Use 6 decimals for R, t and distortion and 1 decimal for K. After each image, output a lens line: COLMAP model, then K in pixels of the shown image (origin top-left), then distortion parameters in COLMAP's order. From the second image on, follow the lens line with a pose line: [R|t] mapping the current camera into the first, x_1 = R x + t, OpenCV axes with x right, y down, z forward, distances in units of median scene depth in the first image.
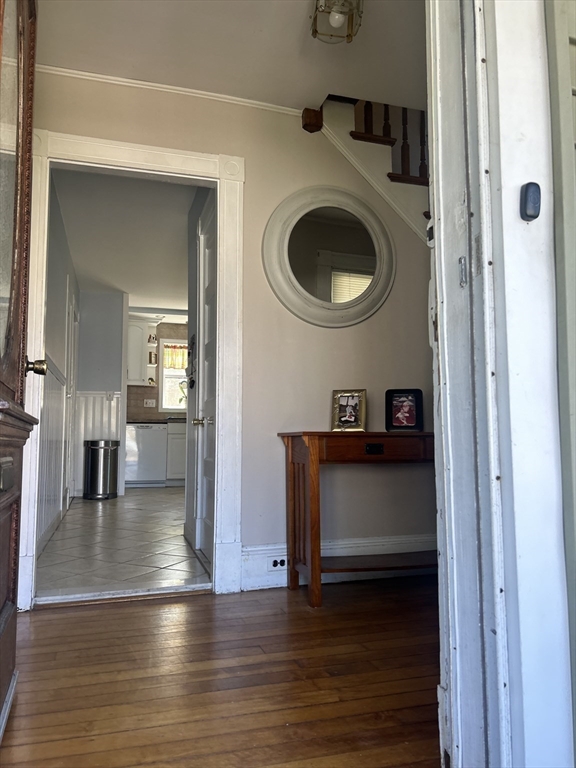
lens RADIAL K [[577.7, 0, 288.0], [0, 577.7, 384.0], [0, 0, 1]] dist [0.085393, -0.106424]
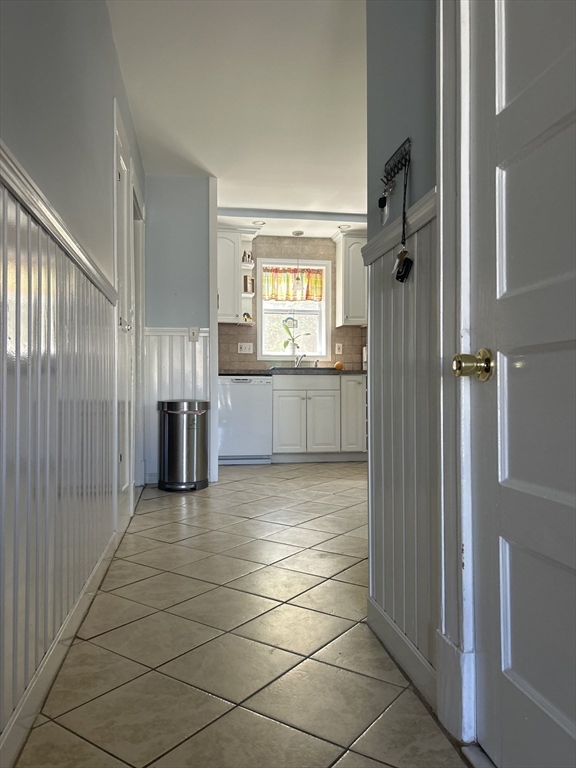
lens RADIAL K [[577.7, 0, 288.0], [0, 577.7, 384.0], [0, 0, 1]] dist [0.085393, -0.106424]
pose [[0.991858, -0.000632, -0.127346, -0.095857], [0.010915, 0.996730, 0.080062, 0.021246], [0.126879, -0.080800, 0.988622, 0.296066]]
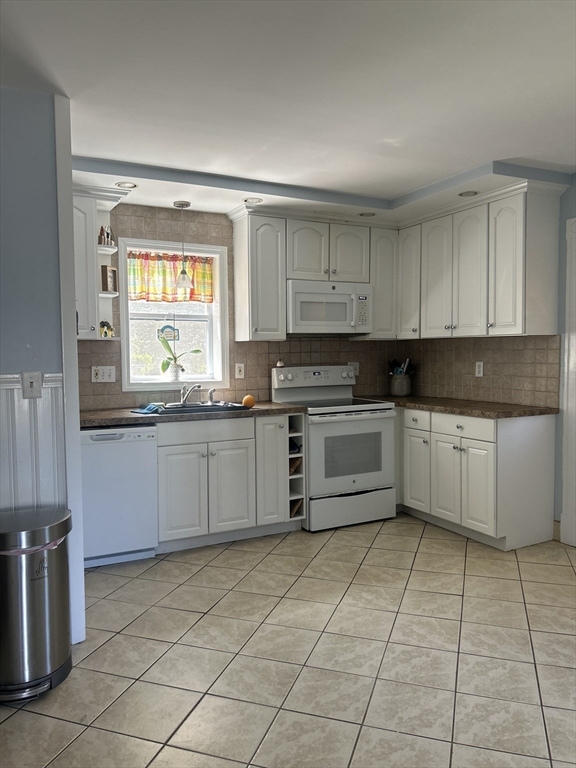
lens RADIAL K [[577.7, 0, 288.0], [0, 577.7, 384.0], [0, 0, 1]] dist [0.085393, -0.106424]
pose [[0.984109, -0.018321, 0.176616, -0.179055], [-0.006810, 0.990037, 0.140643, -0.028842], [-0.177433, -0.139611, 0.974180, 0.517624]]
